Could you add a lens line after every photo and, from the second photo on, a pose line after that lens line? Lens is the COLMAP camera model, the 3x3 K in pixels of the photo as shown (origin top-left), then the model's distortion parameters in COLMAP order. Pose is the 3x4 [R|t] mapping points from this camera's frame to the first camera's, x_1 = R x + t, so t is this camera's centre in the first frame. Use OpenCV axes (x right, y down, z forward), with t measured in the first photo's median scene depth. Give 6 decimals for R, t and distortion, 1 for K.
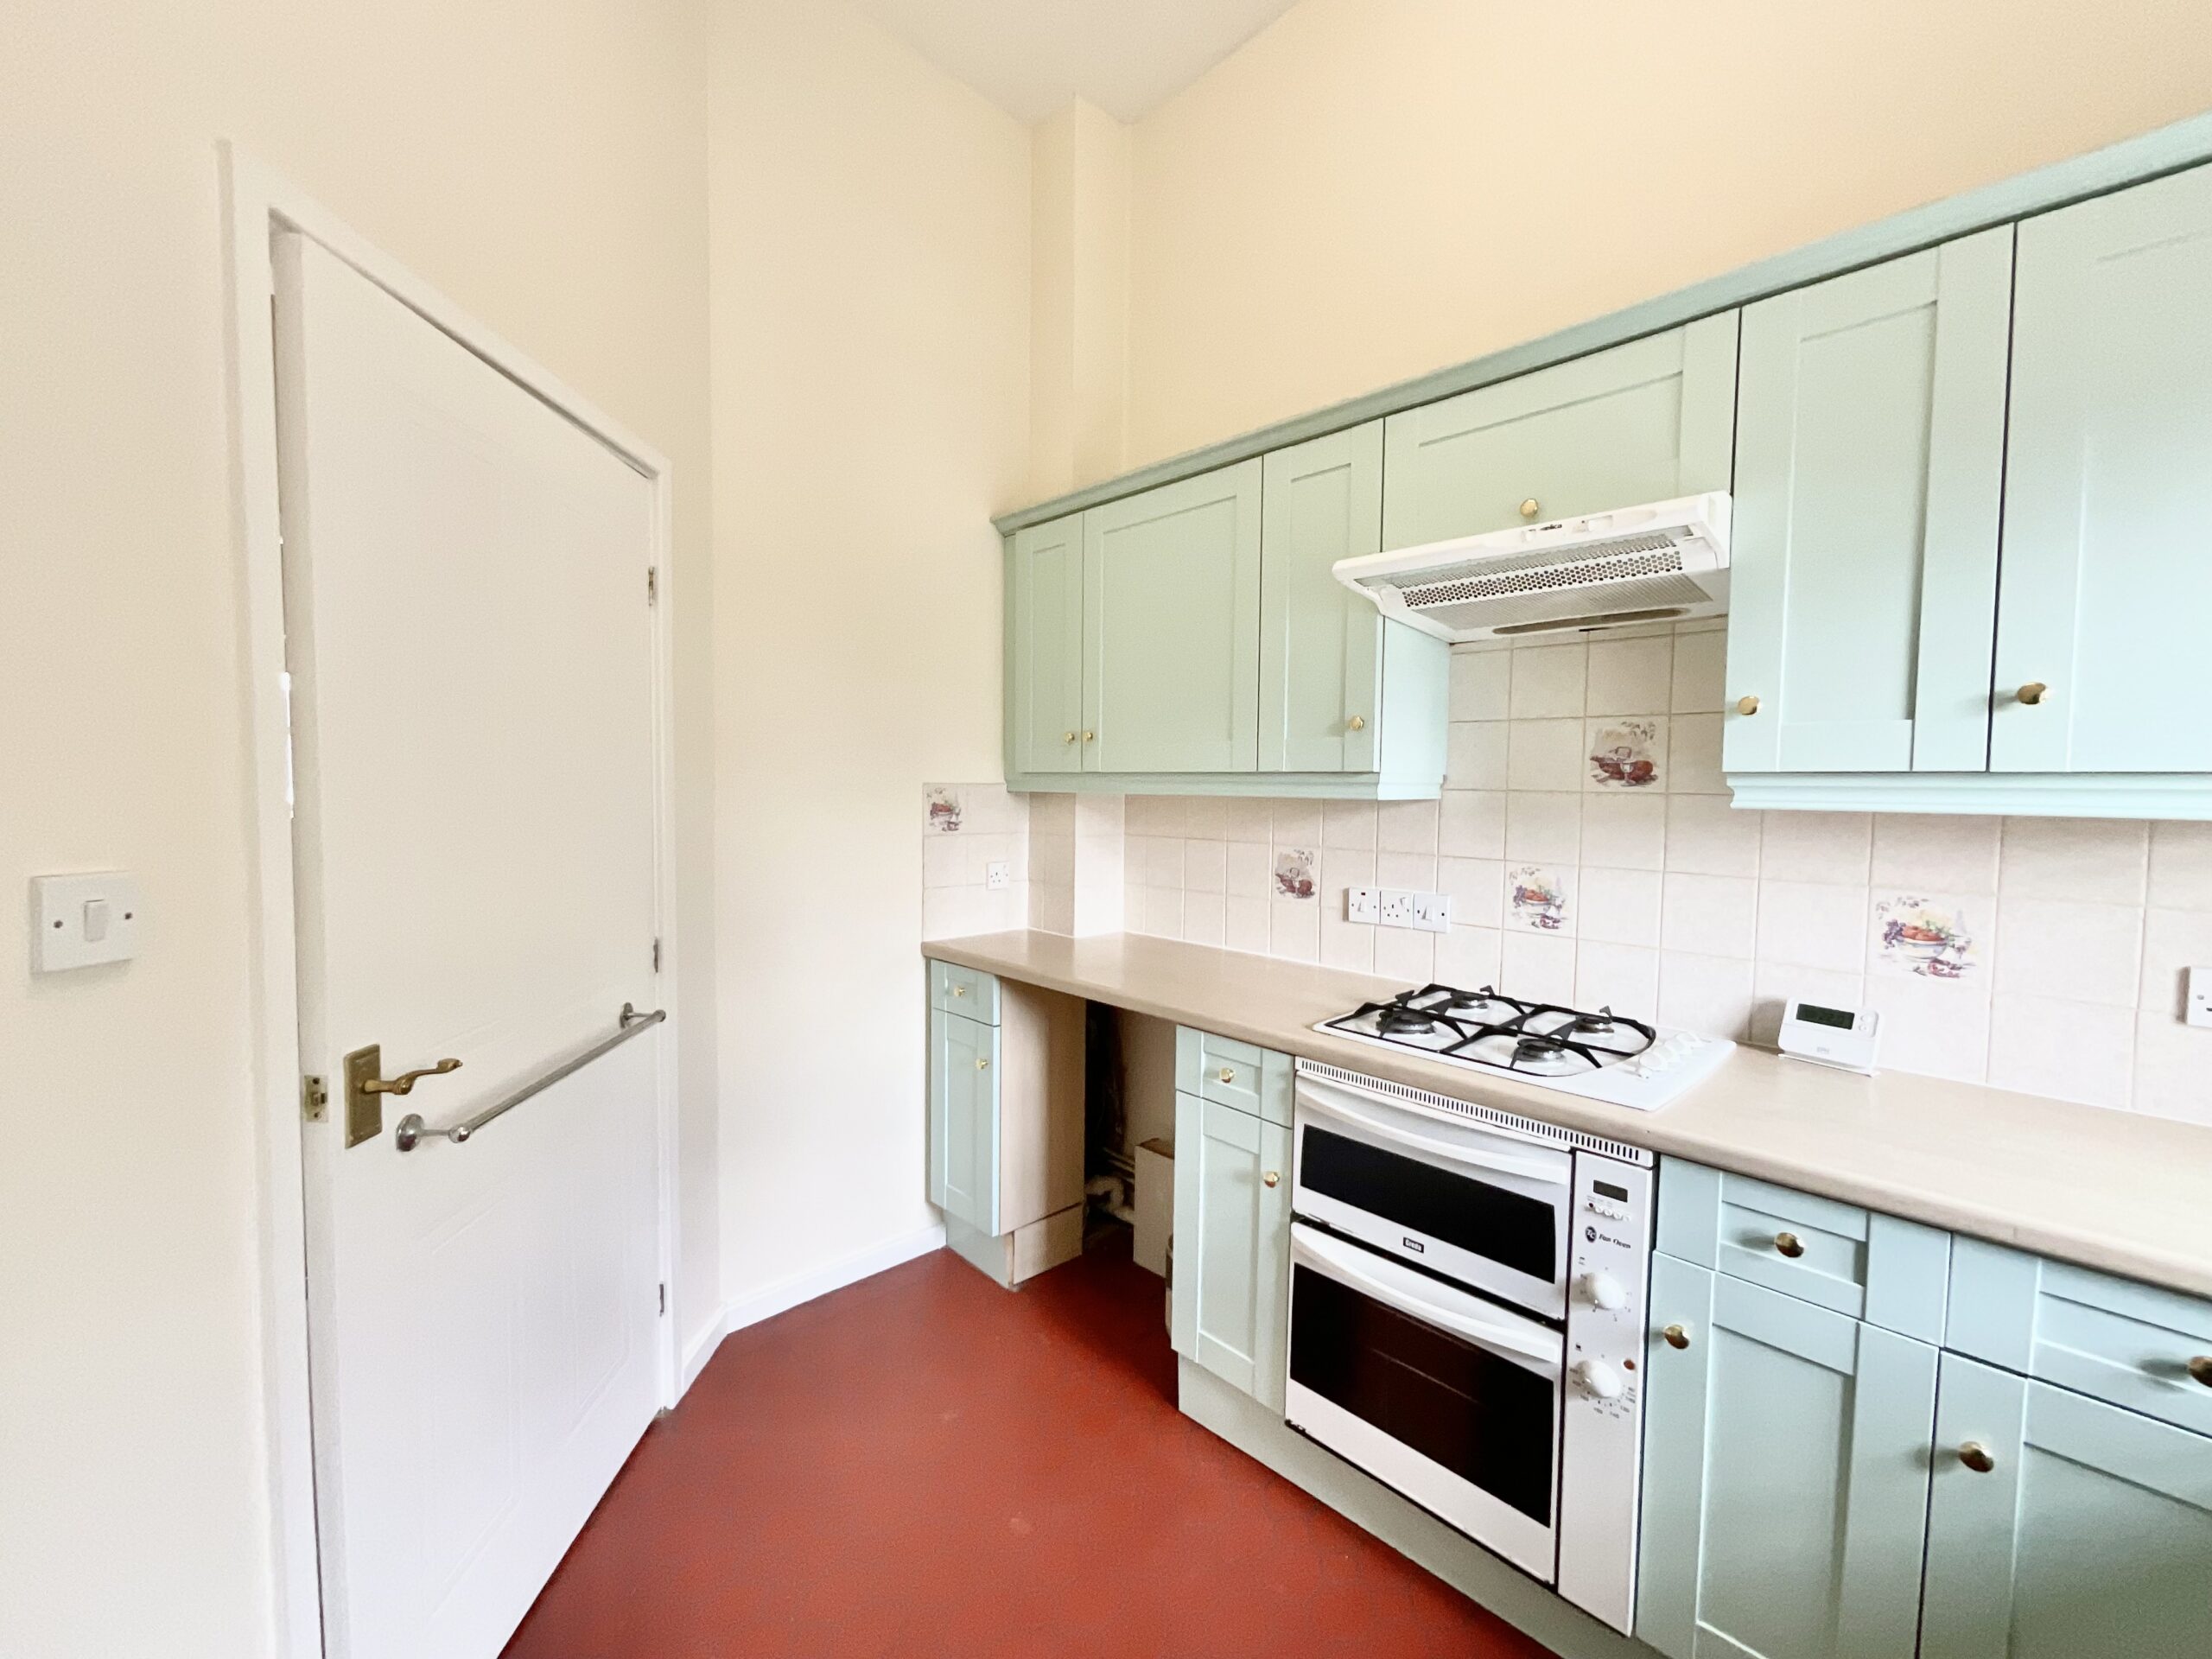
lens RADIAL K [[892.5, 0, 1106.0], [0, 892.5, 829.5], [0, 0, 1]] dist [-0.004423, -0.000341]
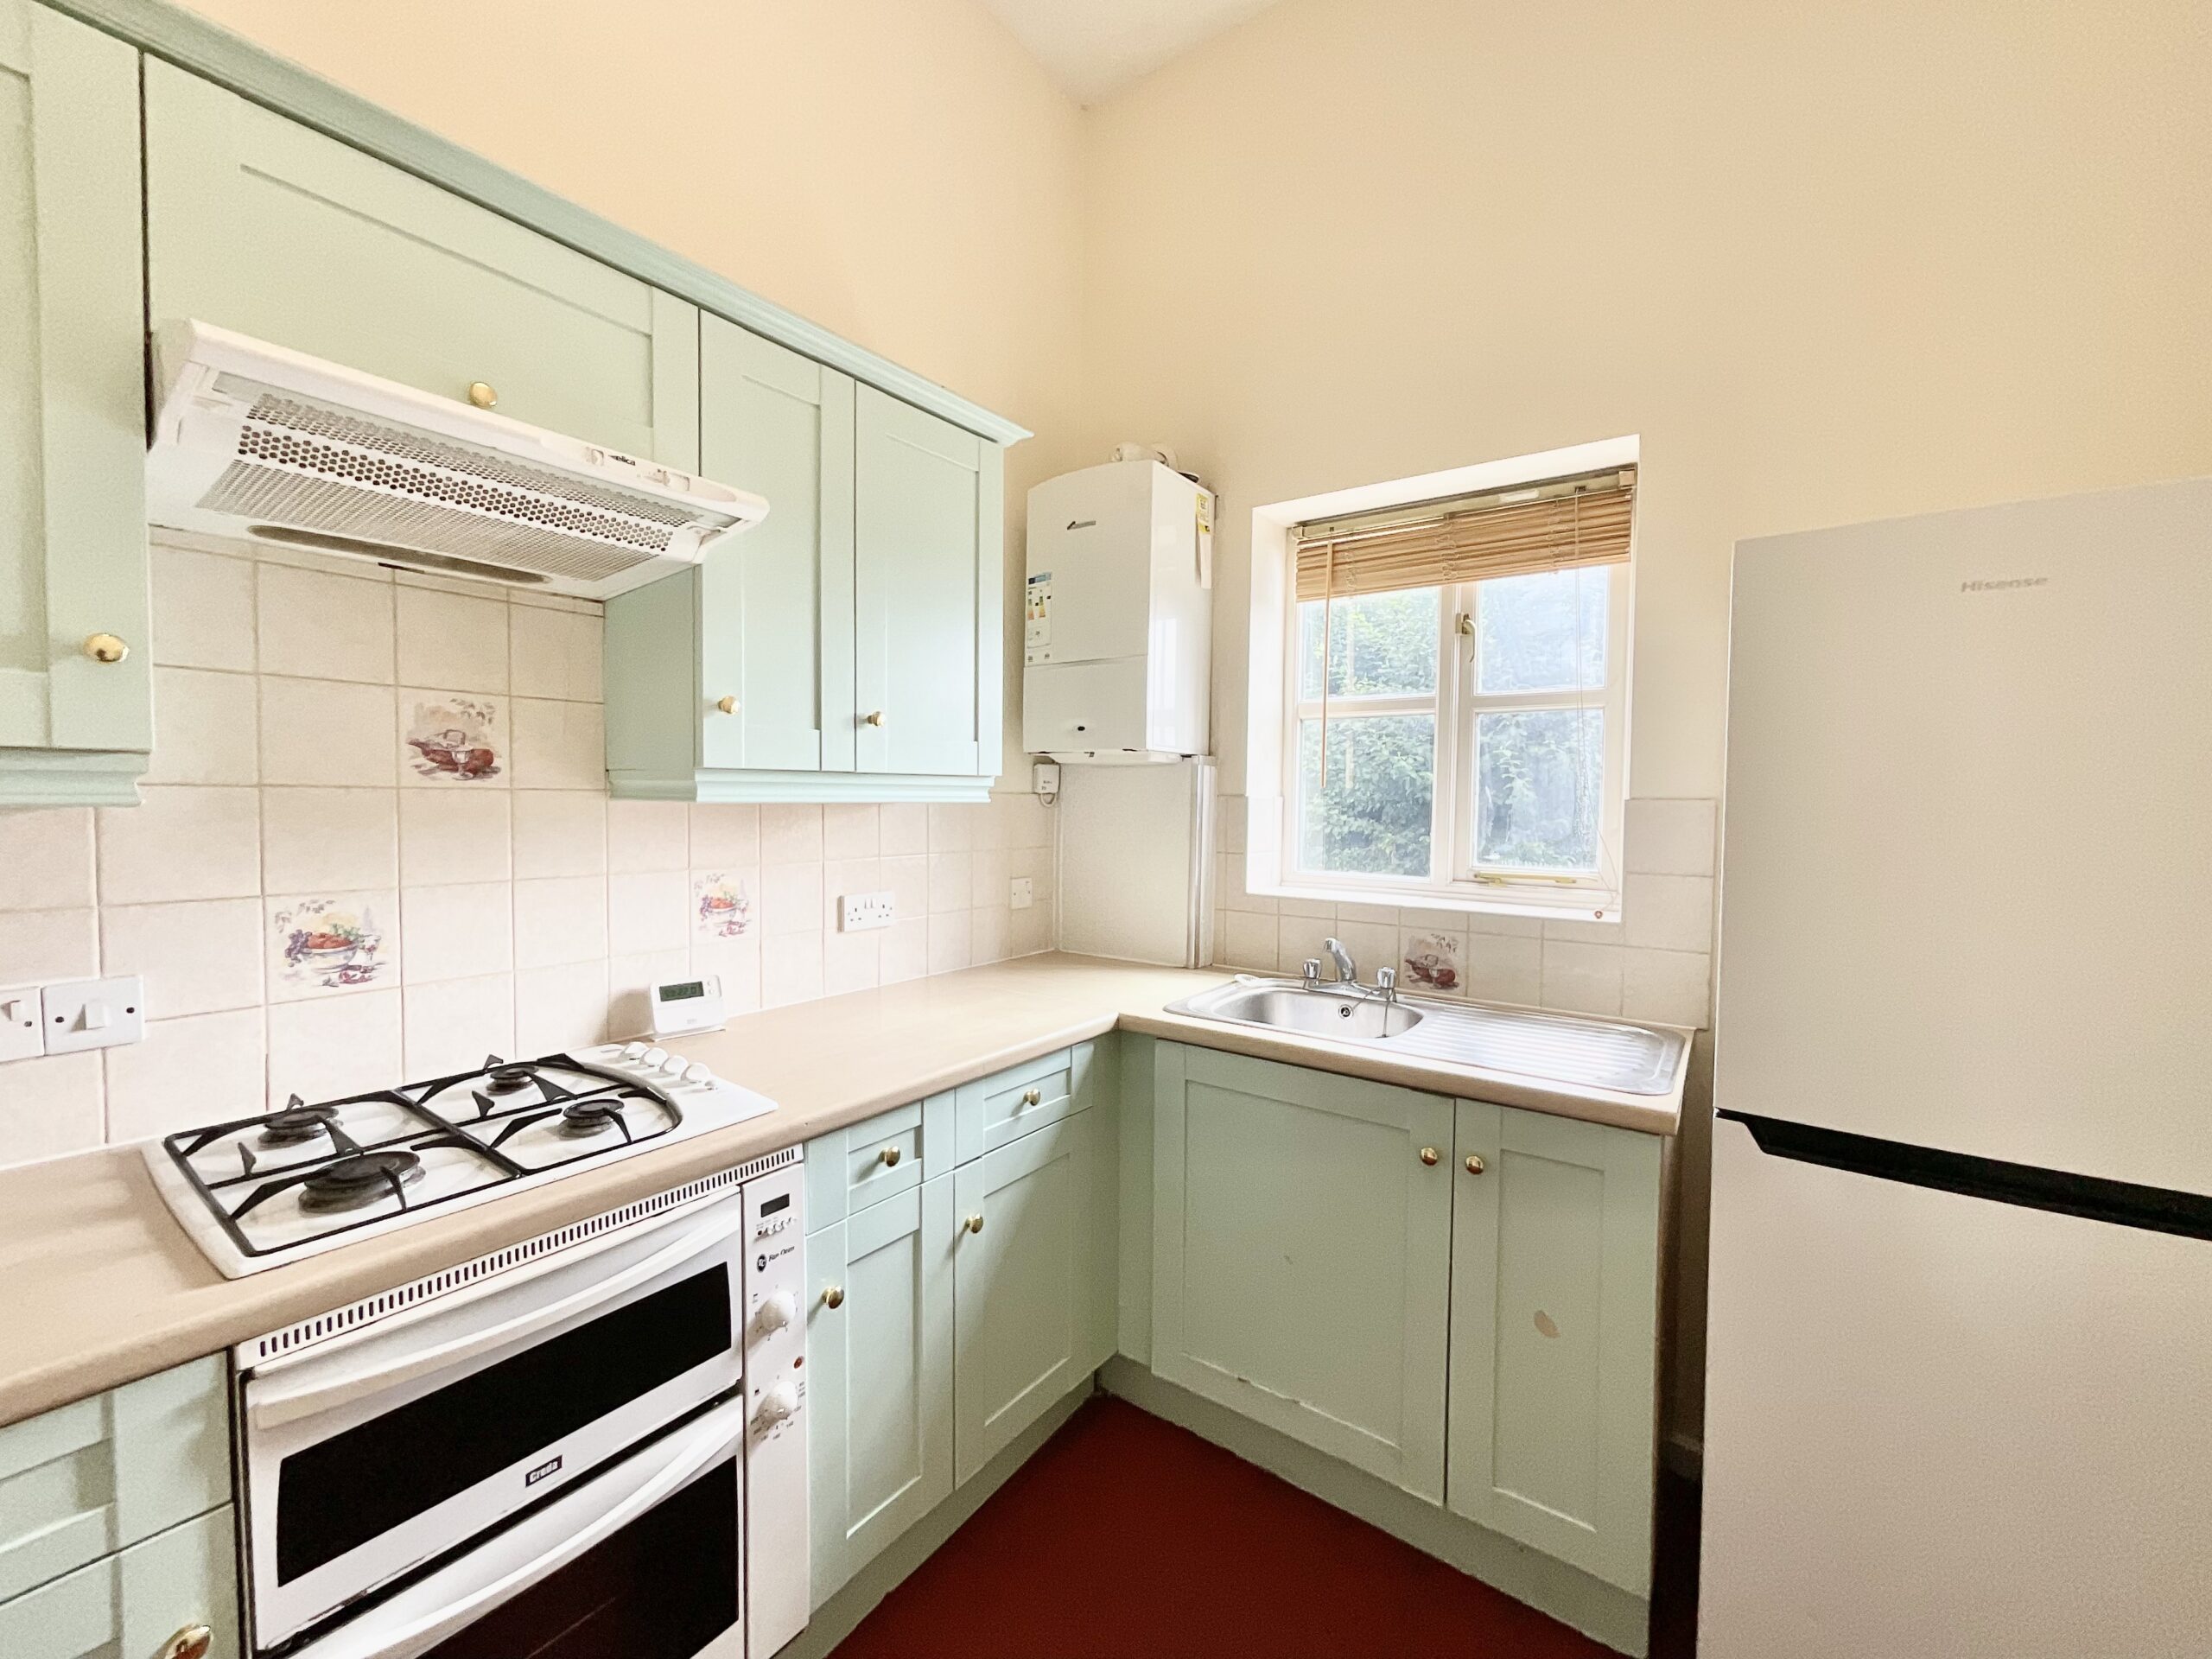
lens RADIAL K [[892.5, 0, 1106.0], [0, 892.5, 829.5], [0, 0, 1]] dist [-0.004423, -0.000341]
pose [[-0.170009, -0.054492, 0.983935, -0.339910], [0.038632, 0.997334, 0.061909, -0.035489], [-0.984685, 0.048536, -0.167451, 0.644265]]
